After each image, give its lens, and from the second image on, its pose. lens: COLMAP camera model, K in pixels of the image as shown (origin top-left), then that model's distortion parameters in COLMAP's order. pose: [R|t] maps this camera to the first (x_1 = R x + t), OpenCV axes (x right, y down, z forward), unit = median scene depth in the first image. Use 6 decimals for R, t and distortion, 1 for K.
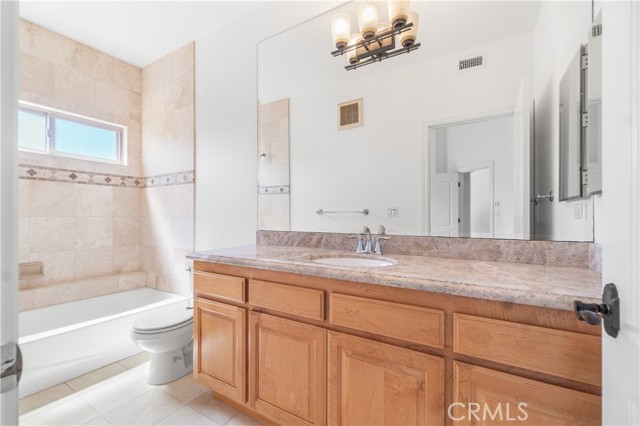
lens RADIAL K [[280.4, 0, 312.5], [0, 280.4, 215.2], [0, 0, 1]] dist [-0.003752, -0.000409]
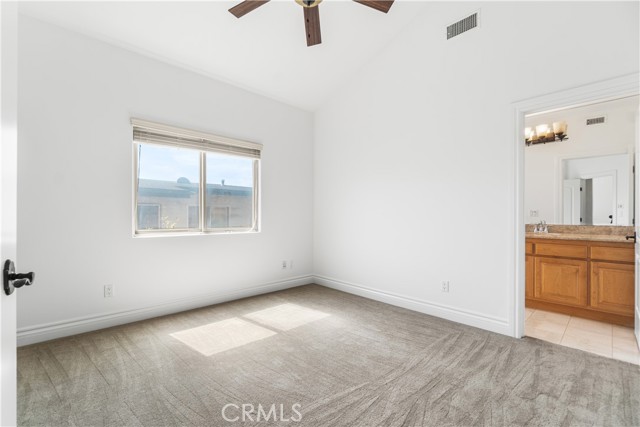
lens RADIAL K [[280.4, 0, 312.5], [0, 280.4, 215.7], [0, 0, 1]] dist [-0.003752, -0.000409]
pose [[0.964488, 0.003332, -0.264107, -1.409937], [-0.002187, 0.999987, 0.004631, -0.007123], [0.264119, -0.003889, 0.964482, -2.389185]]
